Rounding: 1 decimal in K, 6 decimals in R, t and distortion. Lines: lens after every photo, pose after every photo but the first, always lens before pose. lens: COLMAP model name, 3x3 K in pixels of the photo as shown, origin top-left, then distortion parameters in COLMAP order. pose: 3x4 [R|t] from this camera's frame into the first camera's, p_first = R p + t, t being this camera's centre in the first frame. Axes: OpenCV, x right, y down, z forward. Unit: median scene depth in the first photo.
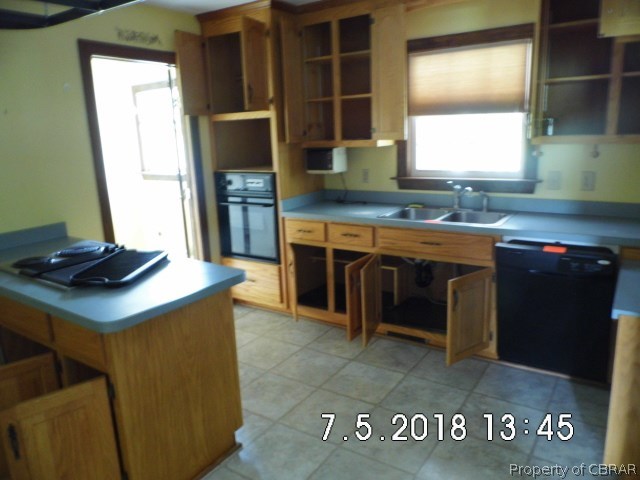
lens RADIAL K [[474.2, 0, 320.0], [0, 474.2, 240.0], [0, 0, 1]] dist [-0.006505, -0.004478]
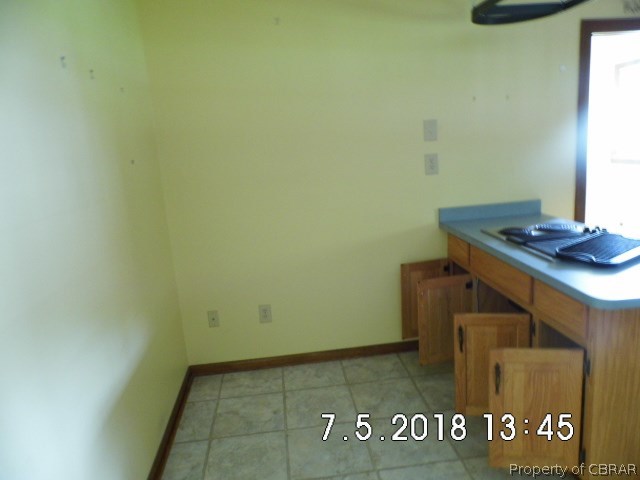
lens RADIAL K [[474.2, 0, 320.0], [0, 474.2, 240.0], [0, 0, 1]] dist [-0.006505, -0.004478]
pose [[0.647053, 0.152467, -0.747045, -0.084367], [-0.128796, 0.987578, 0.090002, 0.030372], [0.751488, 0.037980, 0.658652, -0.096721]]
